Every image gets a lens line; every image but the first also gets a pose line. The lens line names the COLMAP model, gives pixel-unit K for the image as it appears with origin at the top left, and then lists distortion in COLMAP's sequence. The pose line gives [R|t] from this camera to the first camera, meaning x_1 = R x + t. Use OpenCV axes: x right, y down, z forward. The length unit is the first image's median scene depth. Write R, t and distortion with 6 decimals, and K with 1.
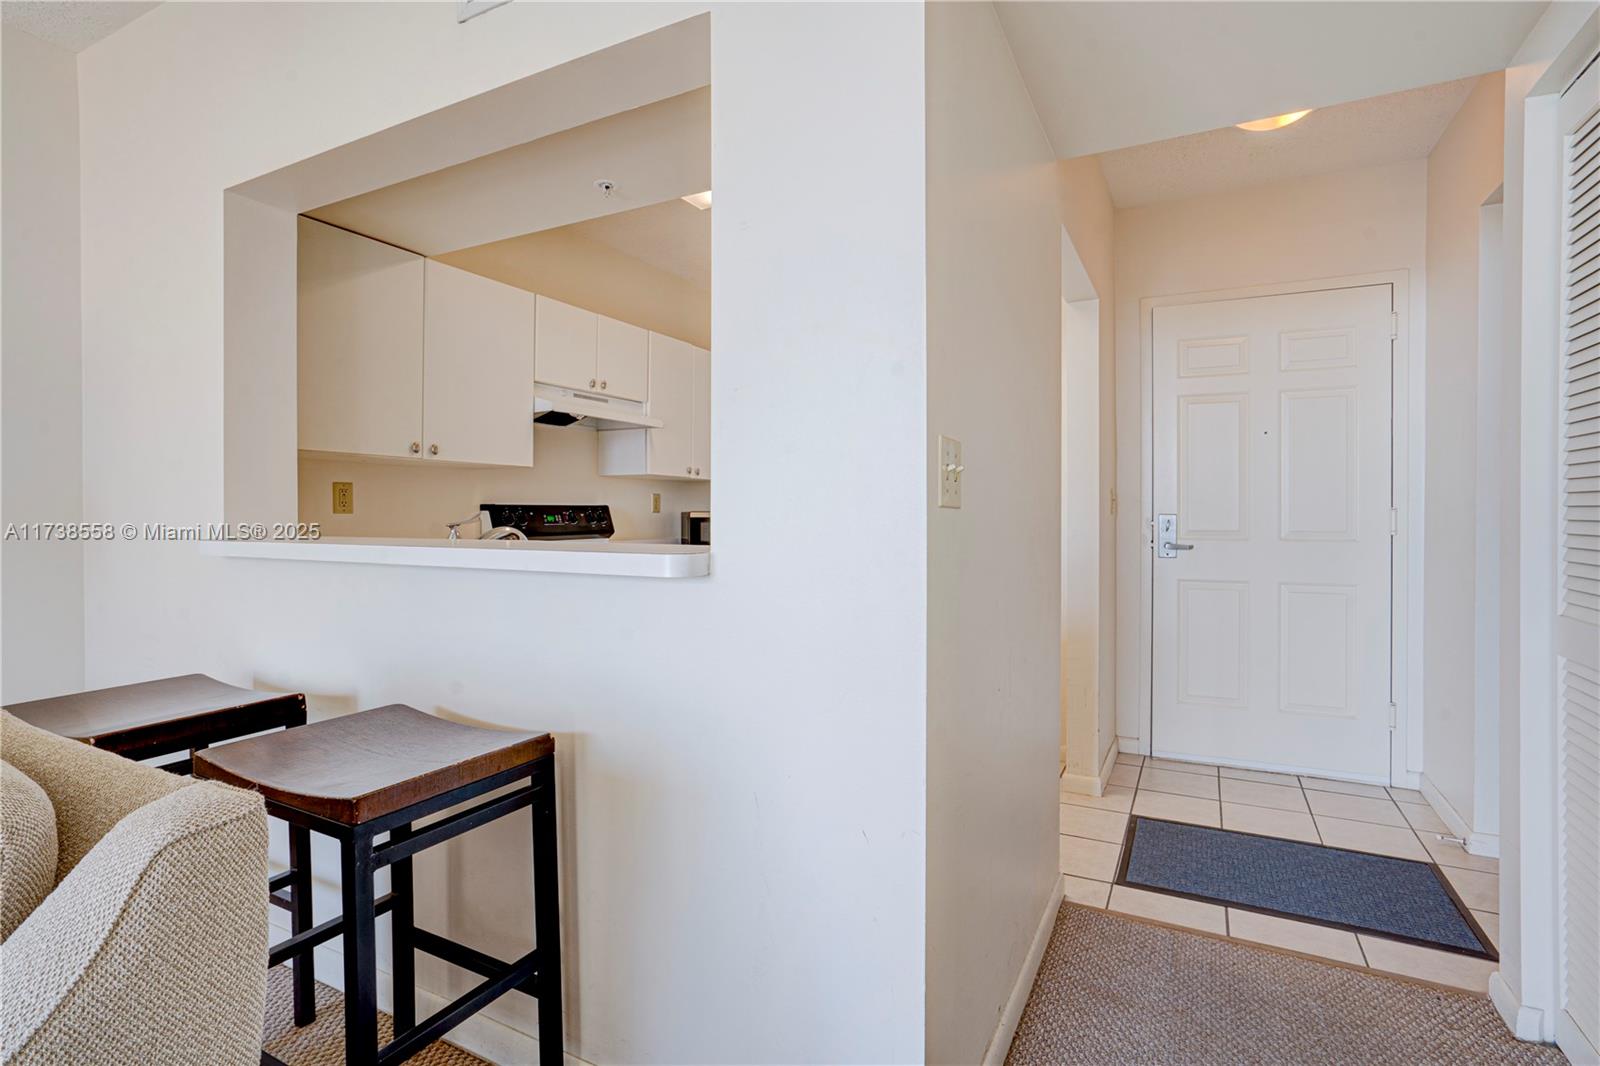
lens RADIAL K [[755.2, 0, 800.3], [0, 755.2, 538.1], [0, 0, 1]] dist [-0.055357, 0.028935]
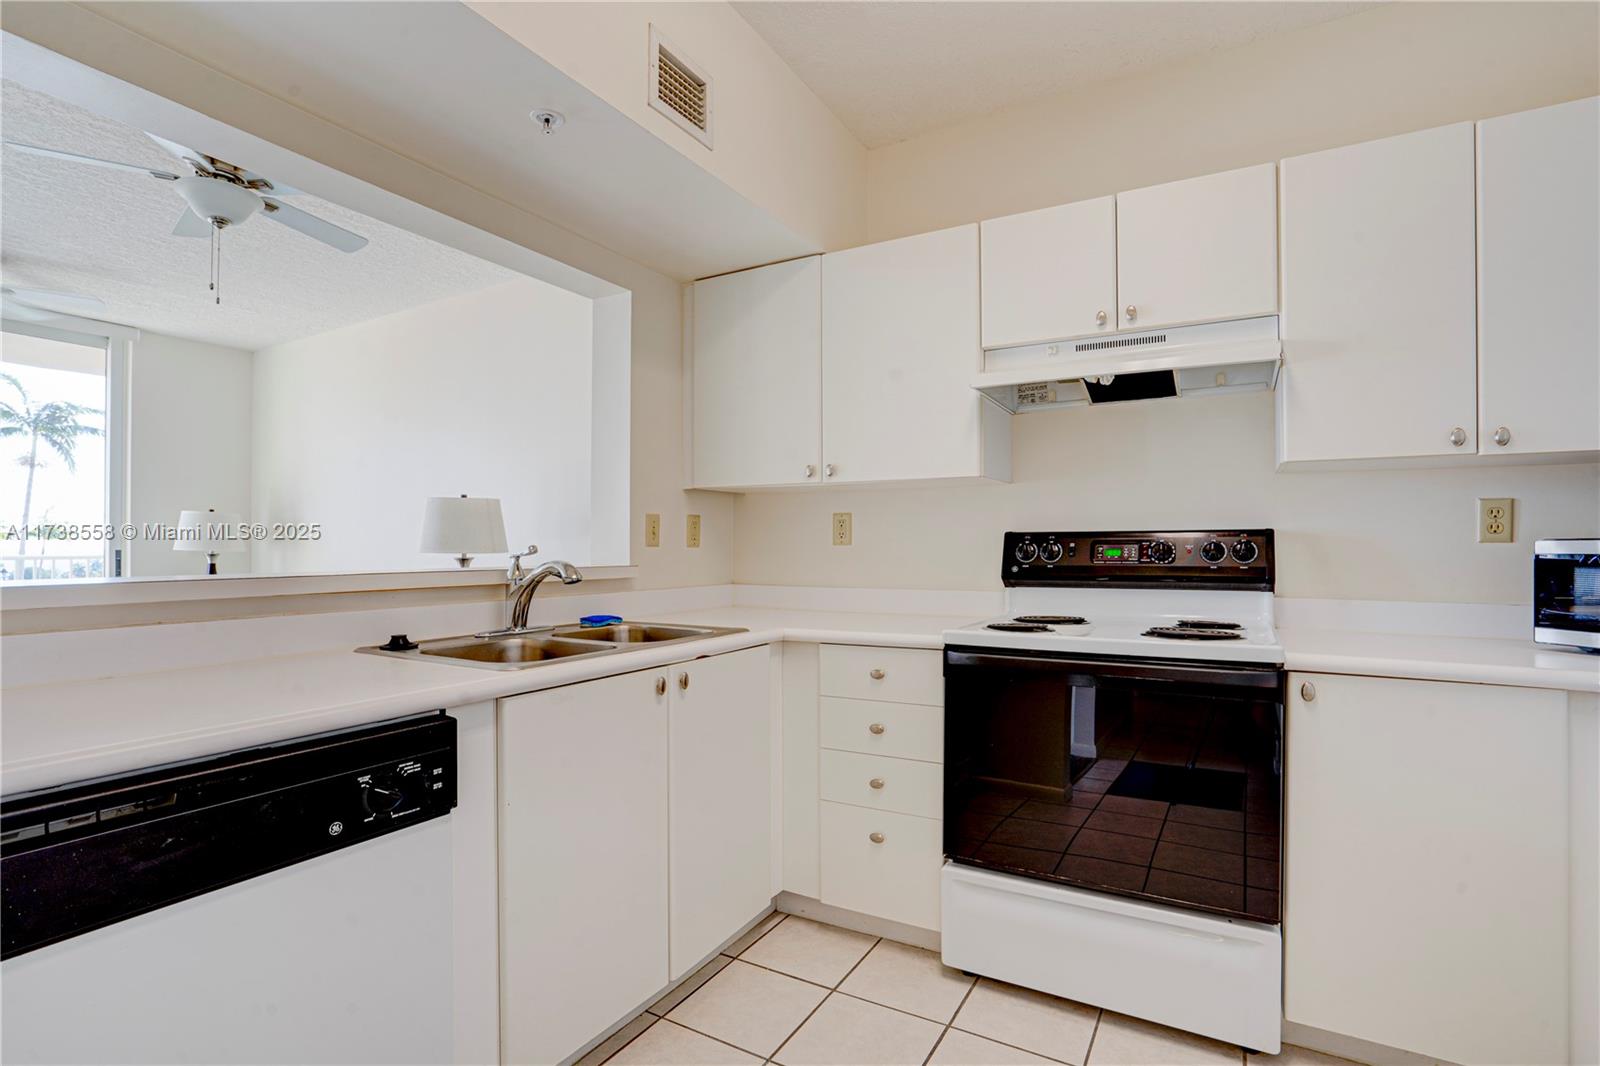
lens RADIAL K [[755.2, 0, 800.3], [0, 755.2, 538.1], [0, 0, 1]] dist [-0.055357, 0.028935]
pose [[-0.033339, -0.007970, -0.999412, 0.275589], [-0.030086, 0.999523, -0.006967, -0.025228], [0.998991, 0.029836, -0.033563, 0.728514]]
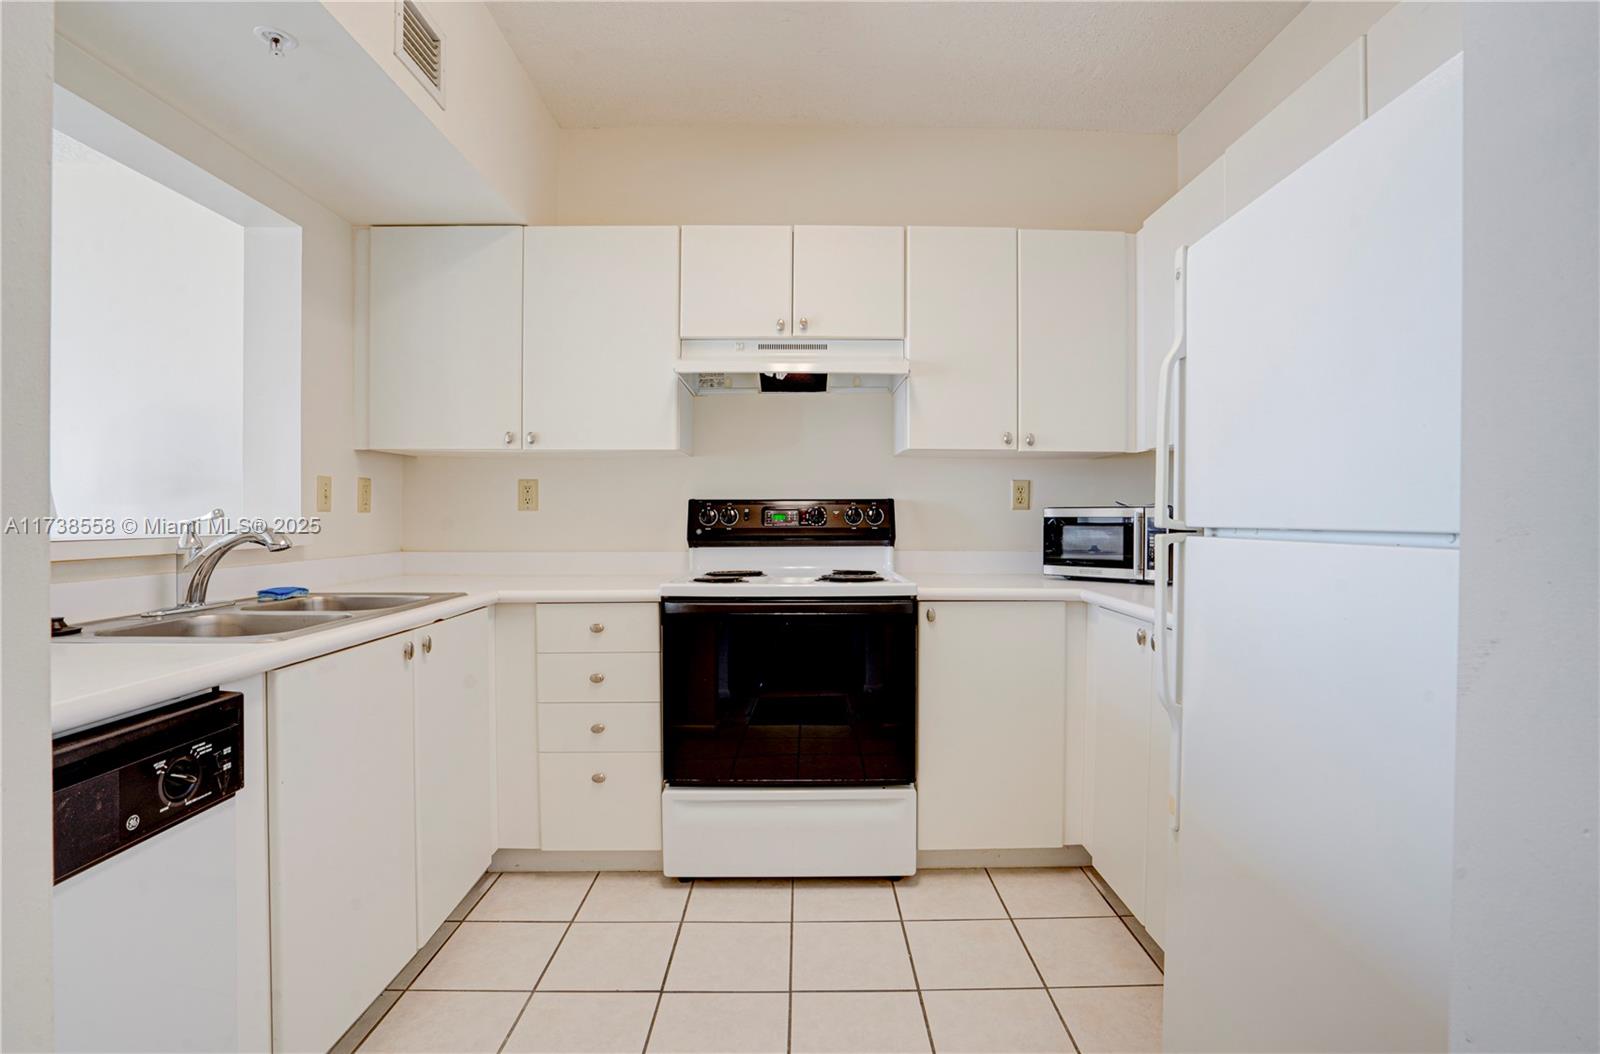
lens RADIAL K [[749.6, 0, 796.1], [0, 749.6, 514.1], [0, 0, 1]] dist [-0.024588, 0.000418]
pose [[0.466662, 0.002951, -0.884431, 0.321366], [-0.028403, 0.999529, -0.011651, -0.020277], [0.883979, 0.030558, 0.466526, 0.634141]]
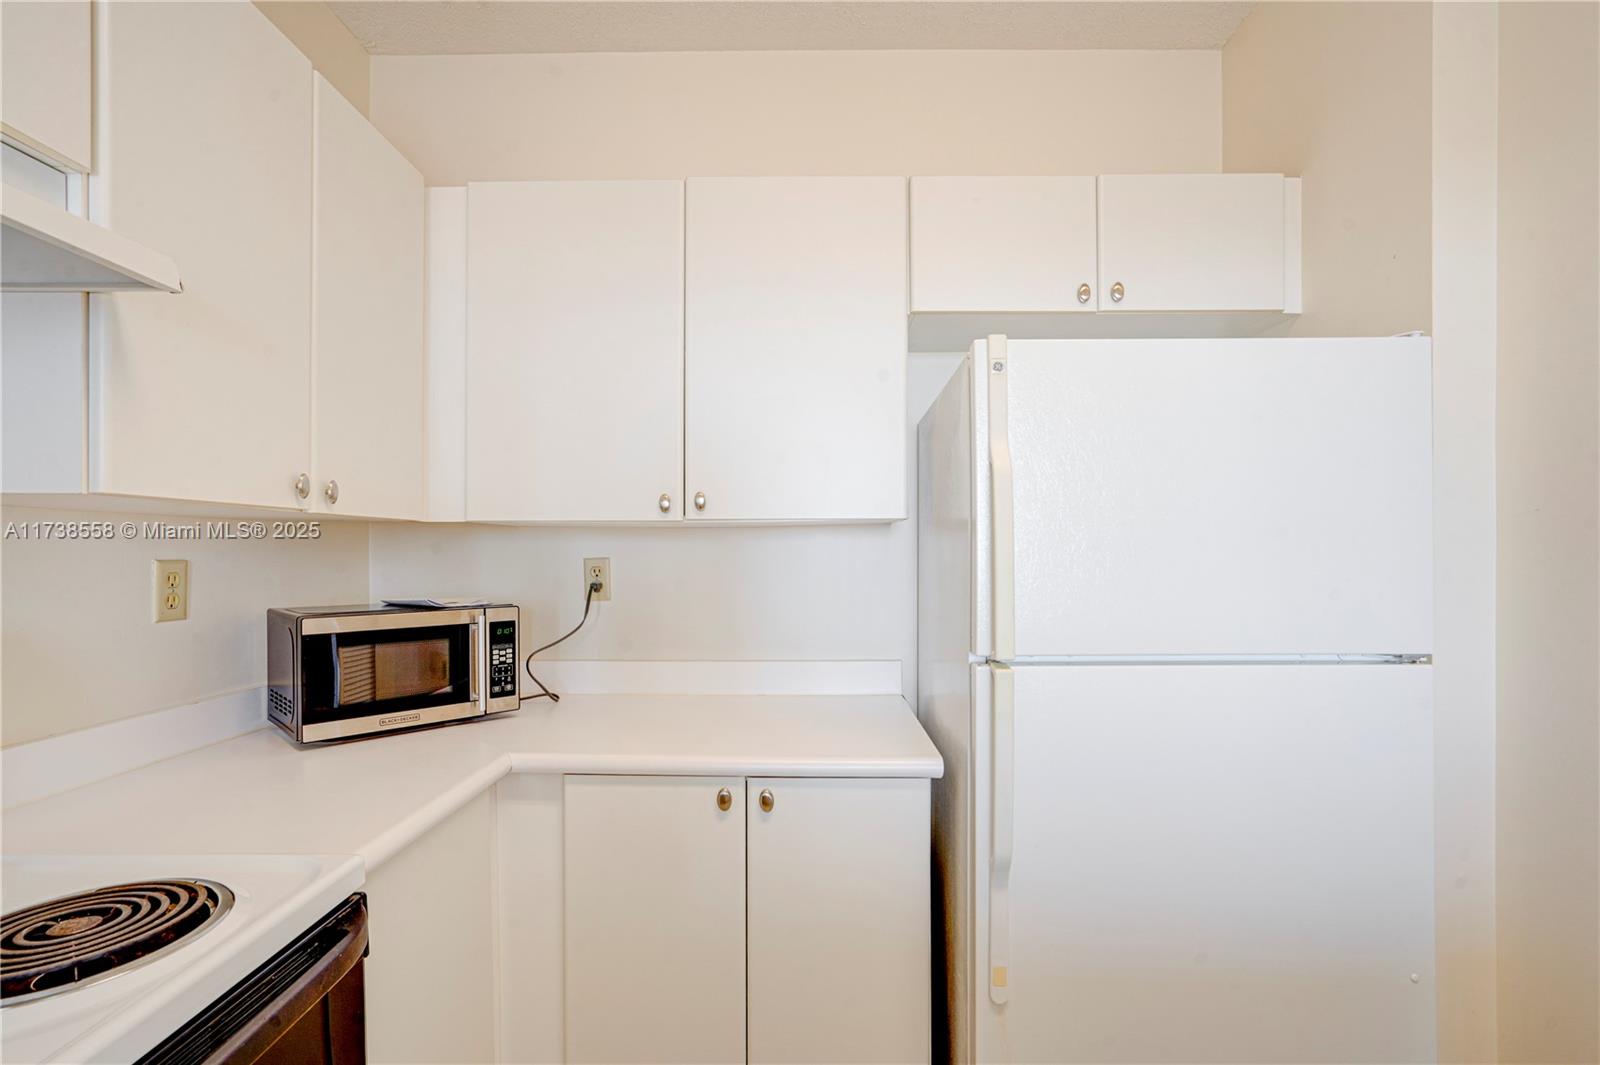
lens RADIAL K [[755.2, 0, 800.3], [0, 755.2, 537.6], [0, 0, 1]] dist [-0.055357, 0.028935]
pose [[0.887197, 0.004620, 0.461367, -0.119509], [0.014649, 0.999164, -0.038174, -0.061230], [-0.461158, 0.040626, 0.886388, 0.720039]]
